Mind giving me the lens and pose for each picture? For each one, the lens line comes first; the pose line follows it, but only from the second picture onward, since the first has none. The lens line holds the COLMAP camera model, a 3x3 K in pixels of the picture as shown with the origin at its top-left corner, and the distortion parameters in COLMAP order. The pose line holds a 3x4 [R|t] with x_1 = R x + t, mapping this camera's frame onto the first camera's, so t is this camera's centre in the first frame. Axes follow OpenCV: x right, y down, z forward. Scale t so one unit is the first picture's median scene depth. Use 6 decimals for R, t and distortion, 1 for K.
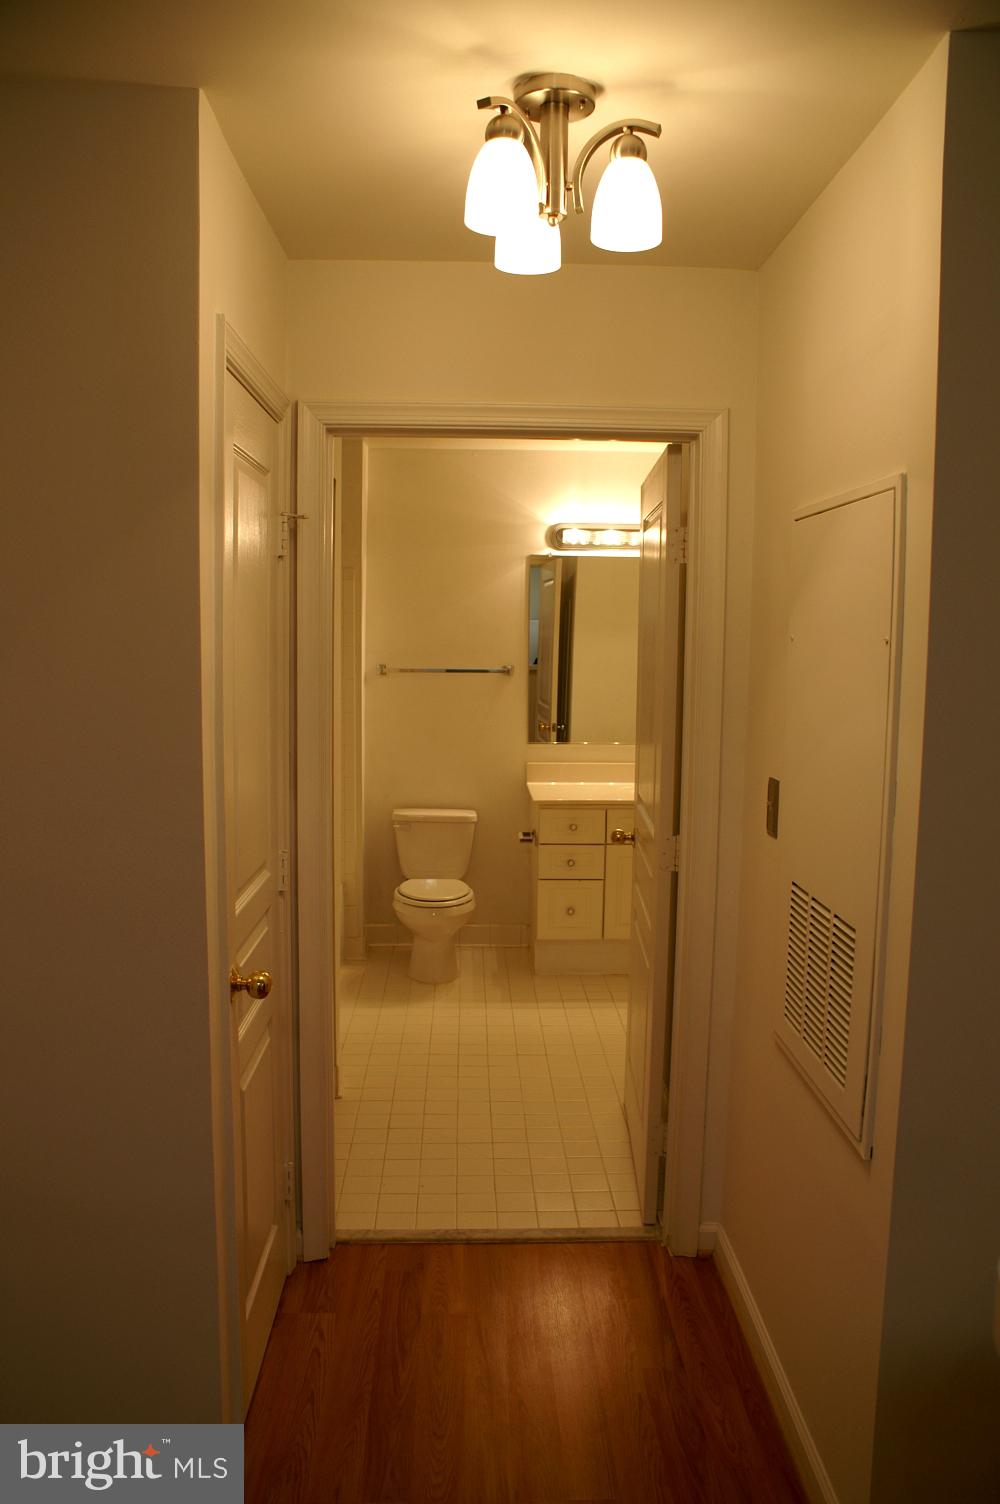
lens RADIAL K [[1173.8, 0, 500.0], [0, 1173.8, 752.0], [0, 0, 1]] dist [-0.154245, 0.121332]
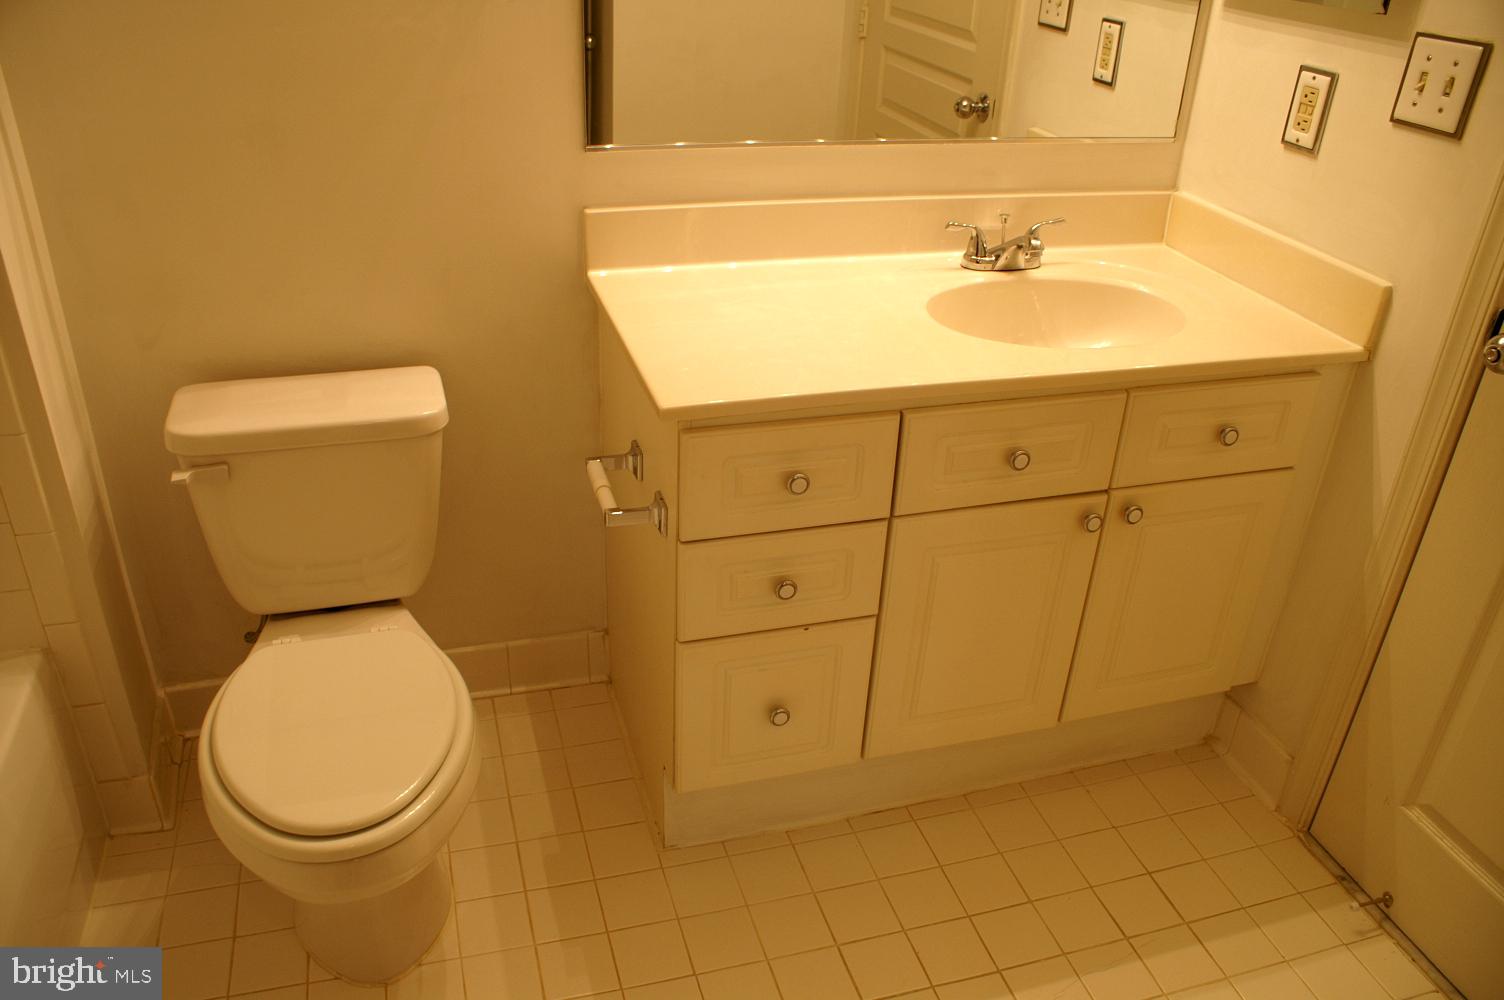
lens RADIAL K [[1173.8, 0, 732.6], [0, 1173.8, 511.5], [0, 0, 1]] dist [-0.154245, 0.121332]
pose [[0.968565, -0.102773, 0.226539, -0.019094], [0.002133, 0.914065, 0.405562, -0.045502], [-0.248752, -0.392330, 0.885551, 0.690095]]
